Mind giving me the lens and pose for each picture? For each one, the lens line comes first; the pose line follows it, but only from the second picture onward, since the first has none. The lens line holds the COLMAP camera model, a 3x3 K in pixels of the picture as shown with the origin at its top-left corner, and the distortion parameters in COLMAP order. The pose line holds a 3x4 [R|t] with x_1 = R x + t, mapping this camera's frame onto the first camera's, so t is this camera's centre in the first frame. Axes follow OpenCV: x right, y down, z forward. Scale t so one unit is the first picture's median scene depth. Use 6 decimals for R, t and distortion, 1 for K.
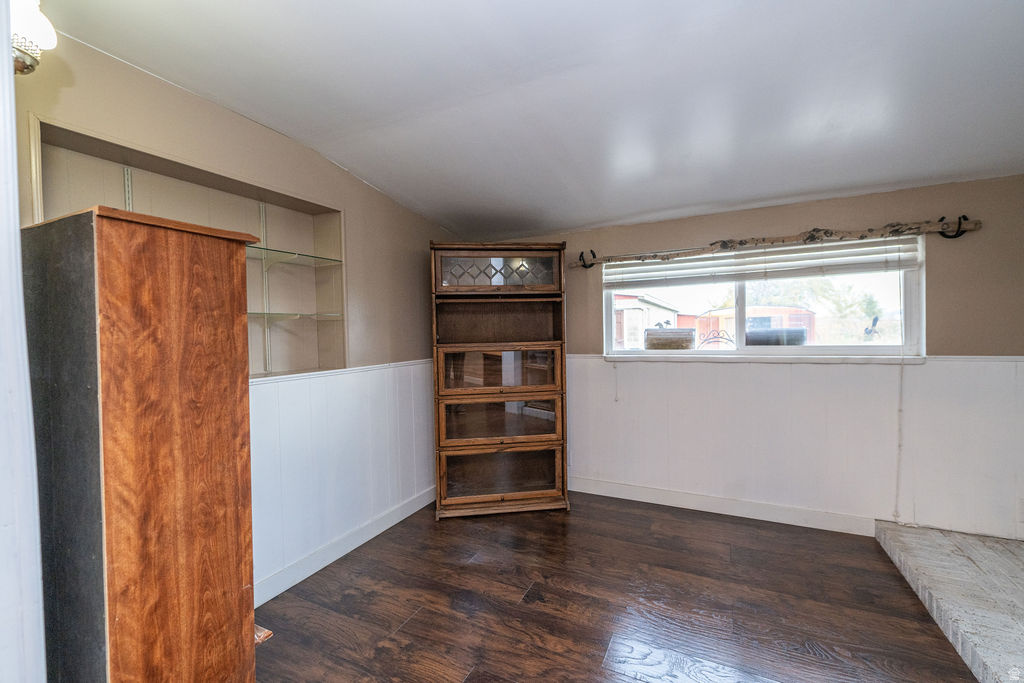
lens RADIAL K [[411.4, 0, 510.7], [0, 411.4, 343.8], [0, 0, 1]] dist [-0.000872, -0.000060]
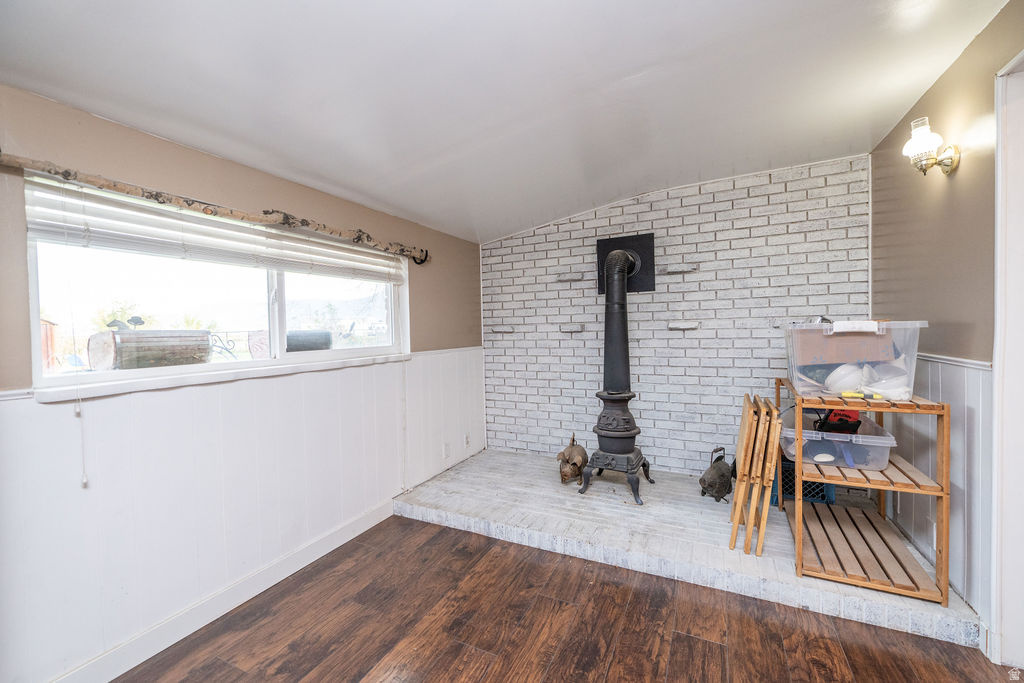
lens RADIAL K [[411.4, 0, 521.5], [0, 411.4, 341.5], [0, 0, 1]] dist [-0.000872, -0.000060]
pose [[-0.005013, -0.009369, 0.999944, -0.251176], [0.052807, 0.998558, 0.009621, -0.000213], [-0.998592, 0.052852, -0.004511, 0.621448]]
